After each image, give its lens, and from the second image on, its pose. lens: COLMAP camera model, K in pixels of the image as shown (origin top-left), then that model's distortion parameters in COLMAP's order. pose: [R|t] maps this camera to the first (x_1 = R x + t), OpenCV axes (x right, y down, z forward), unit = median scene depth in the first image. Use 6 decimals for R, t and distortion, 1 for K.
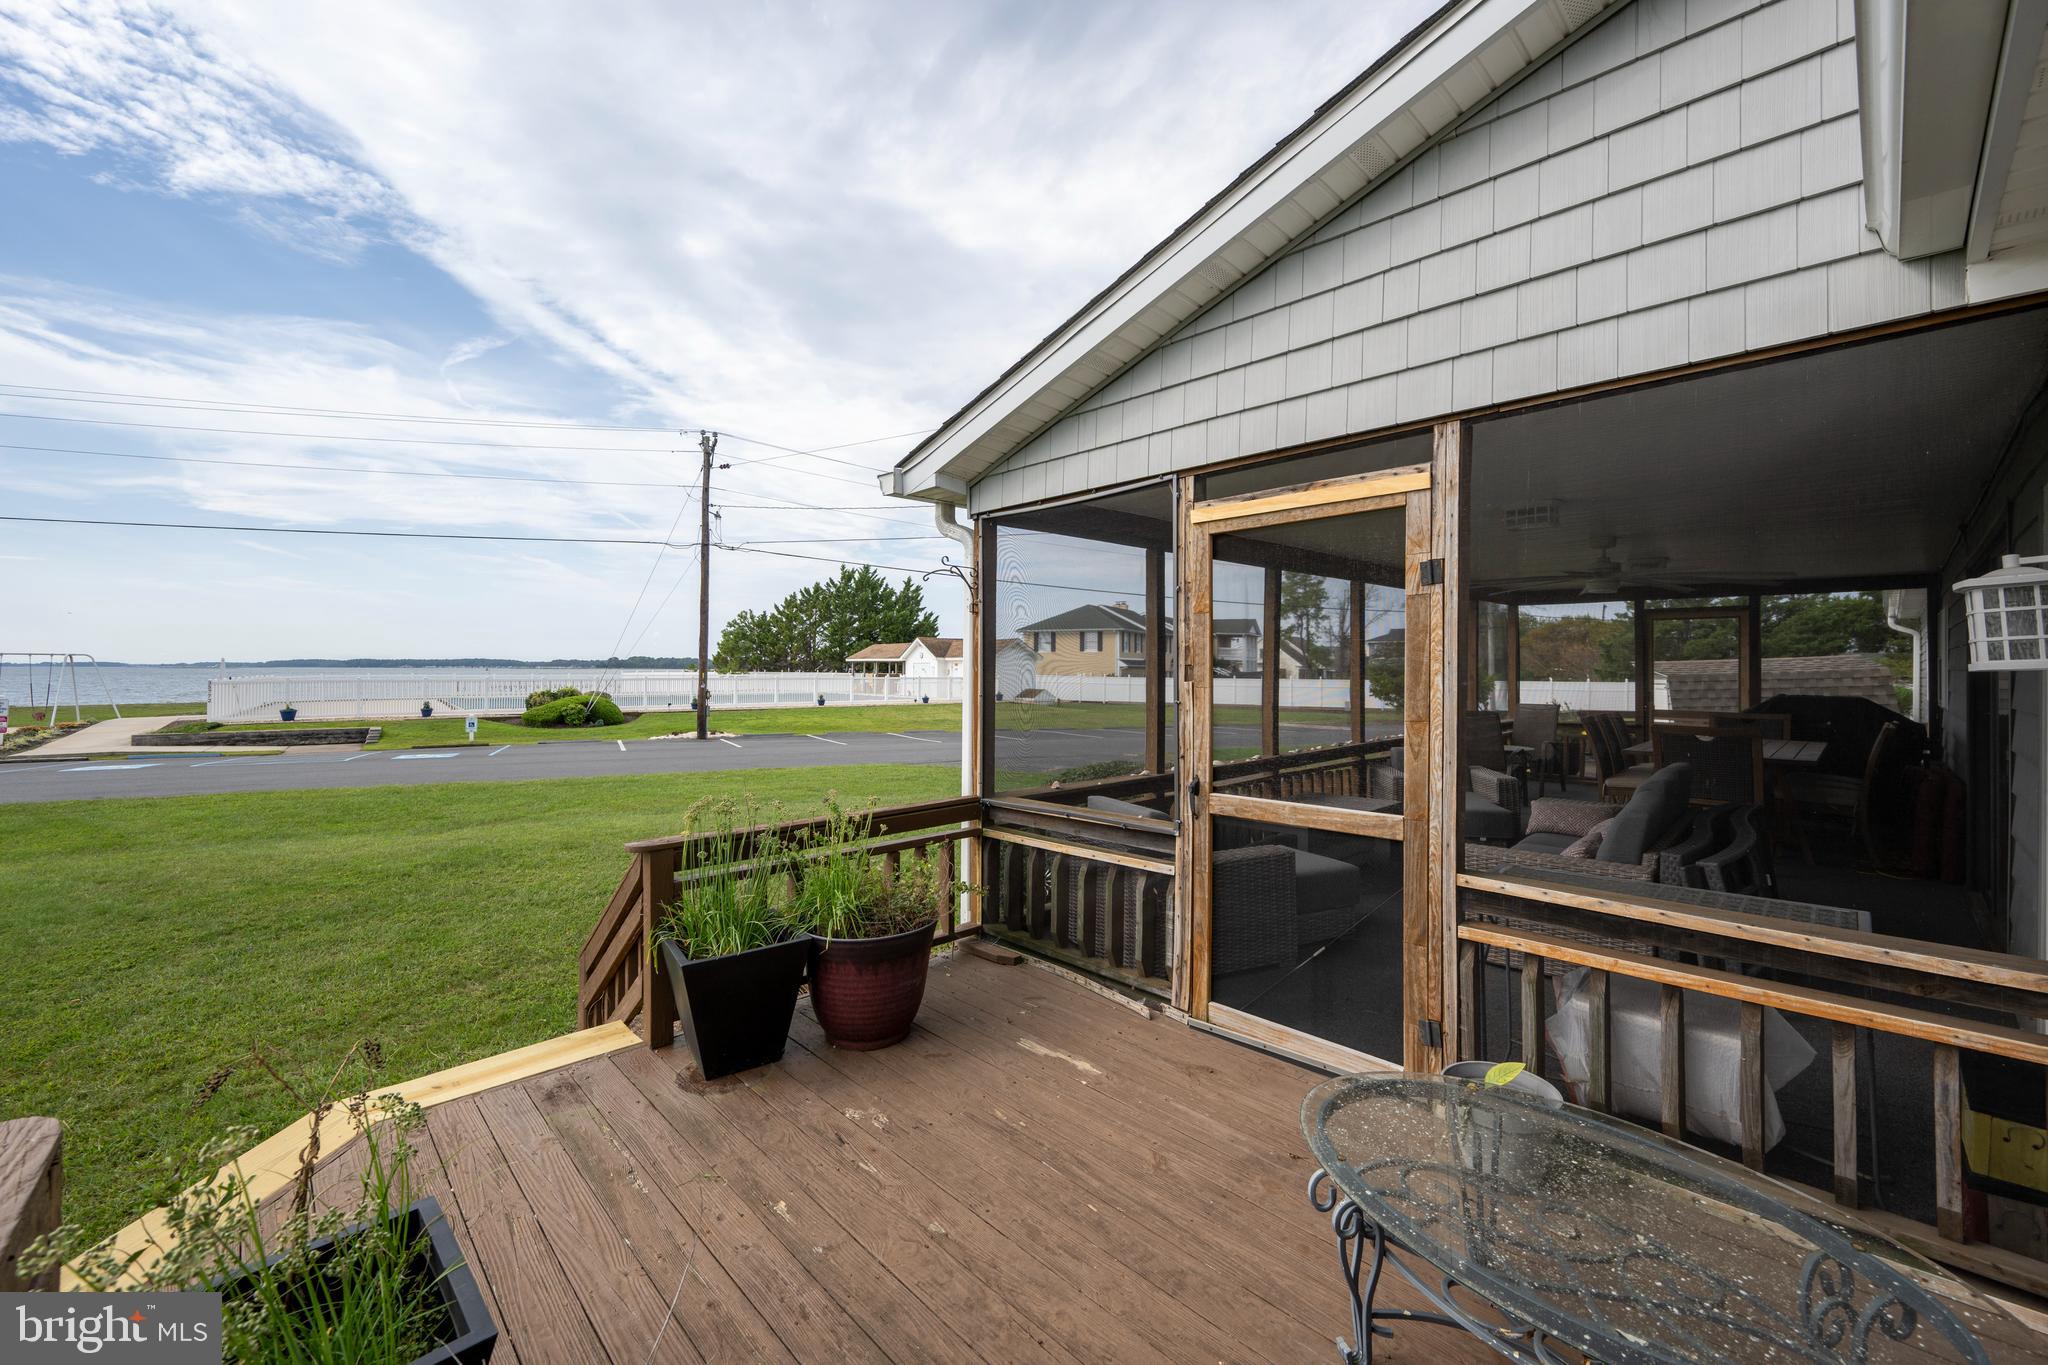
lens RADIAL K [[831.3, 0, 1027.9], [0, 831.3, 650.1], [0, 0, 1]] dist [-0.002383, -0.000642]
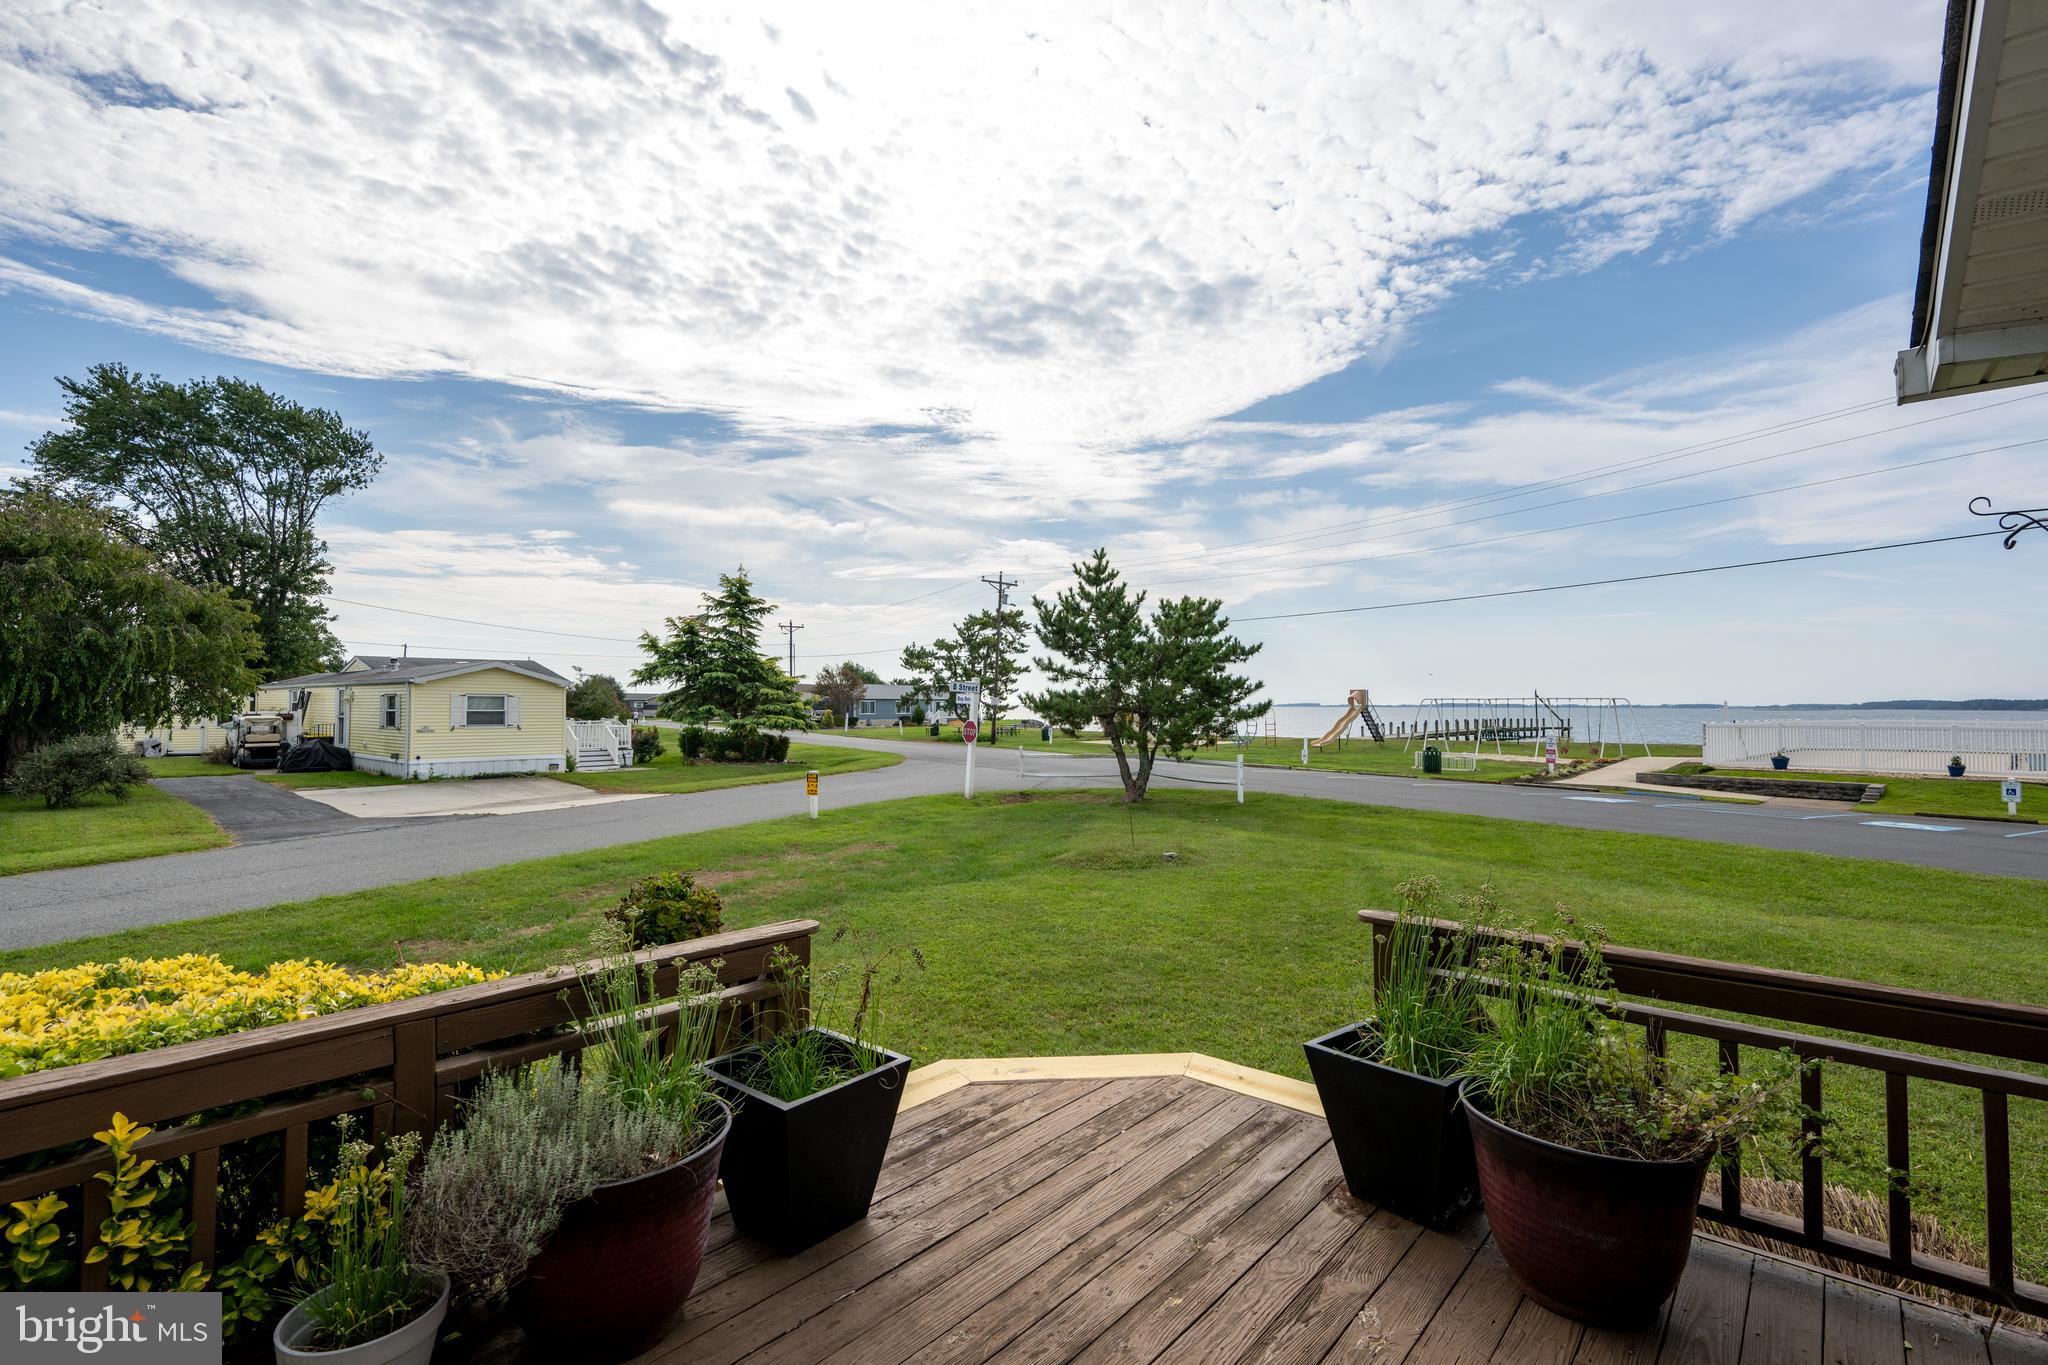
lens RADIAL K [[940.9, 0, 1024.0], [0, 940.9, 682.5], [0, 0, 1]] dist [0.026169, -0.000036]
pose [[0.097104, -0.025801, -0.994940, 0.074681], [0.018492, 0.999538, -0.024115, -0.000024], [0.995102, -0.016057, 0.097537, 0.073192]]
